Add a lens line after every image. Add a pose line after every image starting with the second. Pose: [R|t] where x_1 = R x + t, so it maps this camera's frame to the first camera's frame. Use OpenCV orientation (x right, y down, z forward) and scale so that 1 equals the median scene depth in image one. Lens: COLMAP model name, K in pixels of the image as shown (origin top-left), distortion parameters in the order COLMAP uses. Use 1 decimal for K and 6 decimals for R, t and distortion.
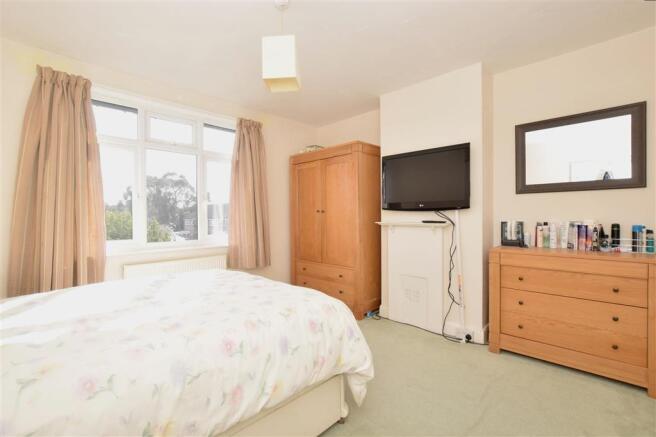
lens RADIAL K [[290.7, 0, 329.9], [0, 290.7, 215.3], [0, 0, 1]] dist [-0.002496, 0.000036]
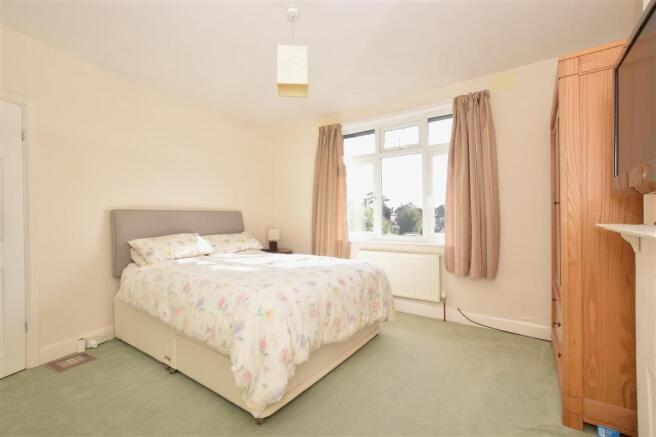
lens RADIAL K [[290.7, 0, 329.9], [0, 290.7, 215.3], [0, 0, 1]] dist [-0.002496, 0.000036]
pose [[0.160497, 0.003033, -0.987032, 0.563341], [0.005057, 0.999980, 0.003895, 0.007317], [0.987023, -0.005616, 0.160478, 0.586365]]
